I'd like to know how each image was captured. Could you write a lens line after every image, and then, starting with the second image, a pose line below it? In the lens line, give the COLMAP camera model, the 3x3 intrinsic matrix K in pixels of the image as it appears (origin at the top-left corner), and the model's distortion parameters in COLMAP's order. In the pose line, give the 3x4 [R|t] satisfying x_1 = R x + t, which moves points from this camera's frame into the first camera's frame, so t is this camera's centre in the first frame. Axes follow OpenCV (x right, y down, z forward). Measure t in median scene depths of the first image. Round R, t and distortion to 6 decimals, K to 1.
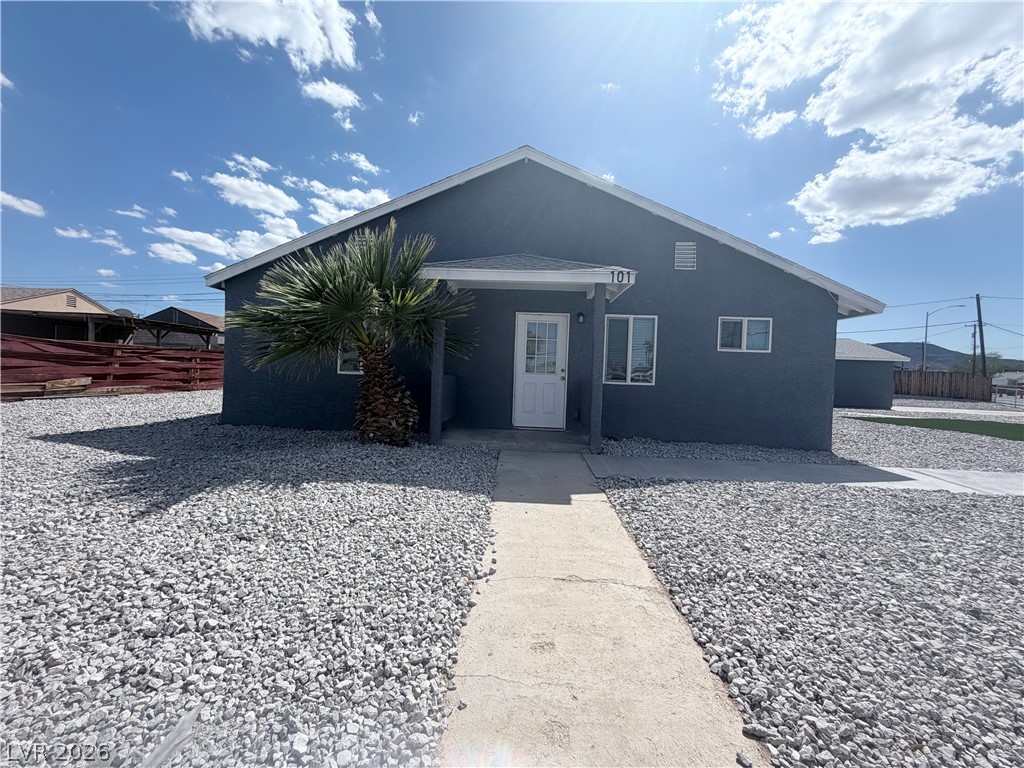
lens RADIAL K [[408.4, 0, 508.2], [0, 408.4, 384.0], [0, 0, 1]] dist [0.000592, 0.000148]
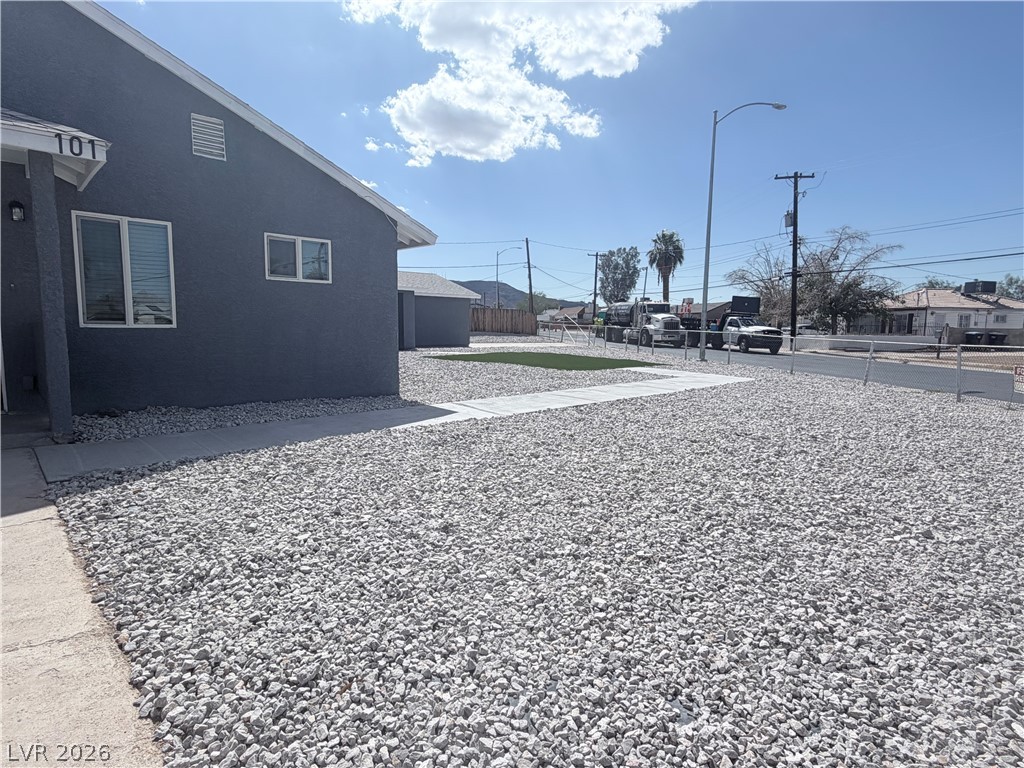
lens RADIAL K [[546.3, 0, 512.0], [0, 546.3, 384.0], [0, 0, 1]] dist [-0.012621, 0.001662]
pose [[0.685305, -0.101758, 0.721112, 0.153083], [0.027710, 0.993116, 0.113806, 0.016846], [-0.727729, -0.058009, 0.683407, -0.041180]]
